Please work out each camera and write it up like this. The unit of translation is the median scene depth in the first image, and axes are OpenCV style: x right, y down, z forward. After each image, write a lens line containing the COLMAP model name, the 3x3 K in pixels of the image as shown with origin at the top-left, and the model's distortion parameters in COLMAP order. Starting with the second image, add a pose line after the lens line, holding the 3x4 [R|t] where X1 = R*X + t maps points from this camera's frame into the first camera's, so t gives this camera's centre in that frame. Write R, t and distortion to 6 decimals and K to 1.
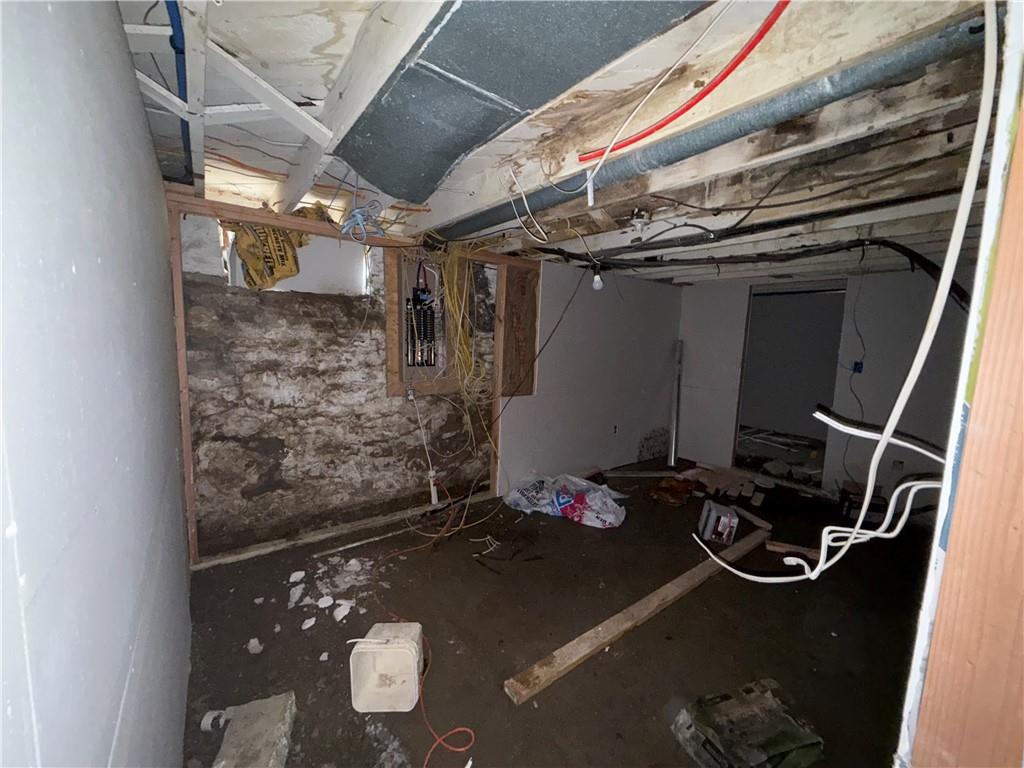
lens RADIAL K [[408.4, 0, 514.2], [0, 408.4, 384.8], [0, 0, 1]] dist [0.002330, 0.000039]
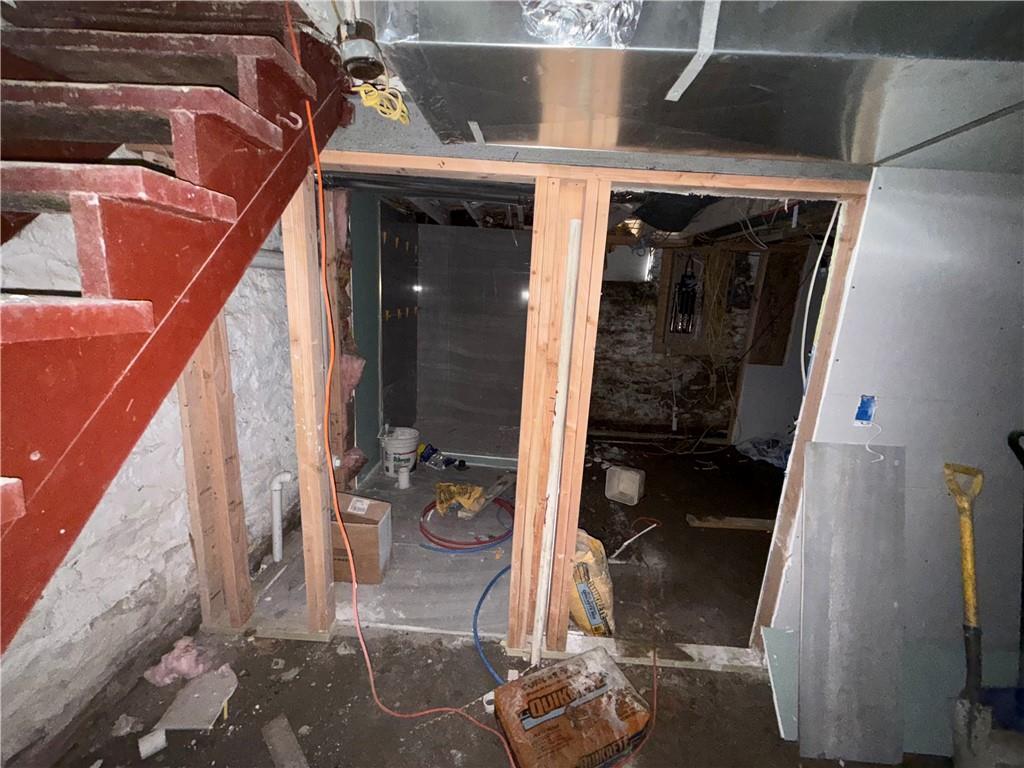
lens RADIAL K [[408.4, 0, 509.8], [0, 408.4, 384.2], [0, 0, 1]] dist [0.002330, 0.000039]
pose [[0.771208, 0.143342, -0.620235, 0.207143], [-0.102191, 0.989560, 0.101631, 0.043764], [0.628327, -0.014996, 0.777804, -0.428803]]
